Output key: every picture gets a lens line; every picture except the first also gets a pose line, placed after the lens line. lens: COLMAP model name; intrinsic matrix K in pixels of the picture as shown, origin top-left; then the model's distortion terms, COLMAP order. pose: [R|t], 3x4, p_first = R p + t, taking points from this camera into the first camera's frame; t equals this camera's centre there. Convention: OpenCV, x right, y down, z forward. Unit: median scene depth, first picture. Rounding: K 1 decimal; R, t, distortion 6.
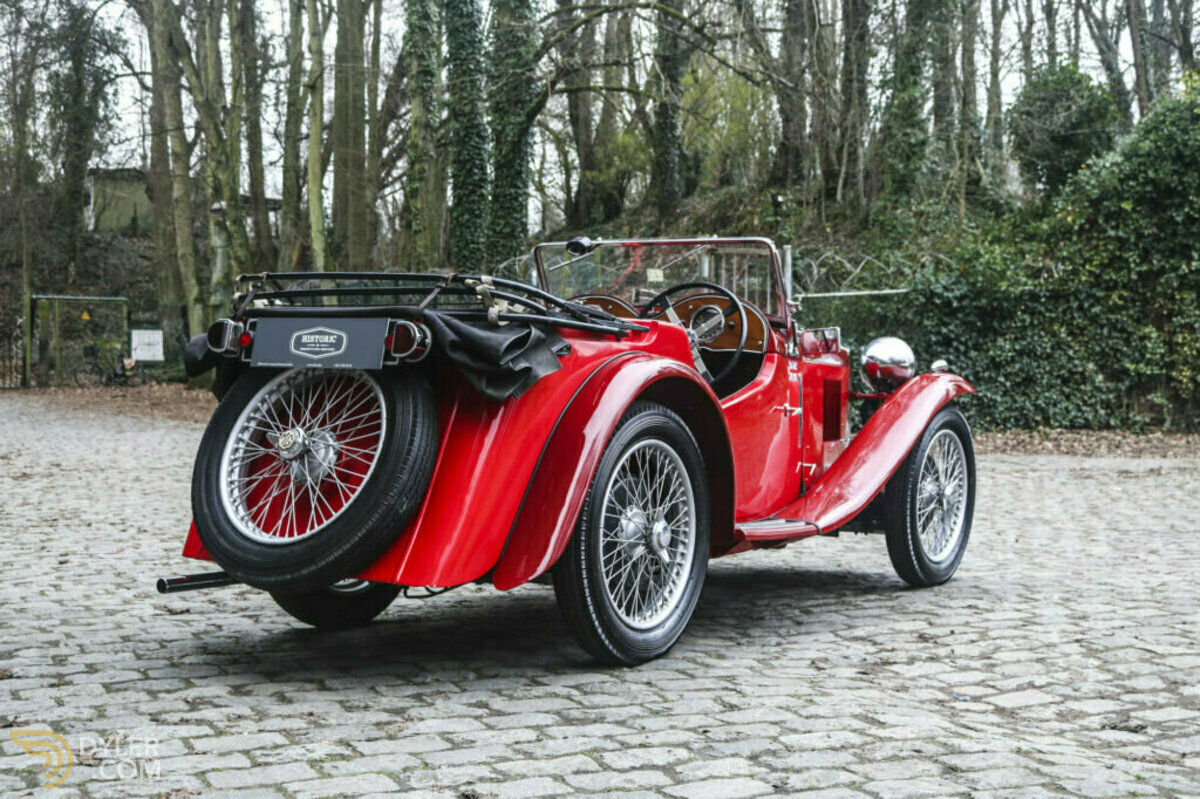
lens RADIAL K [[1637.1, 0, 601.7], [0, 1637.1, 406.2], [0, 0, 1]] dist [-0.060332, 0.000000]
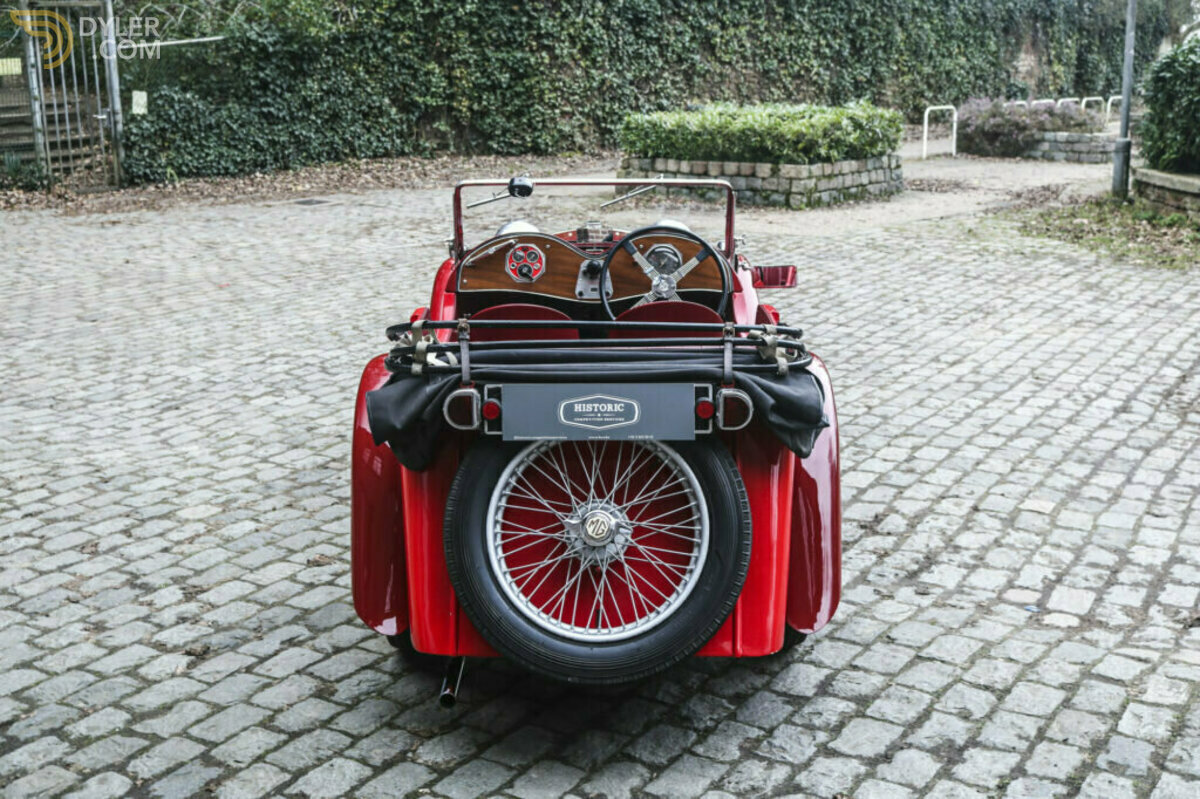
lens RADIAL K [[1446.6, 0, 594.2], [0, 1446.6, 398.7], [0, 0, 1]] dist [-0.082949, 0.000000]
pose [[0.848911, -0.147715, 0.507474, -0.112674], [0.034369, 0.973547, 0.225886, -0.044102], [-0.527416, -0.174316, 0.831532, 0.063518]]
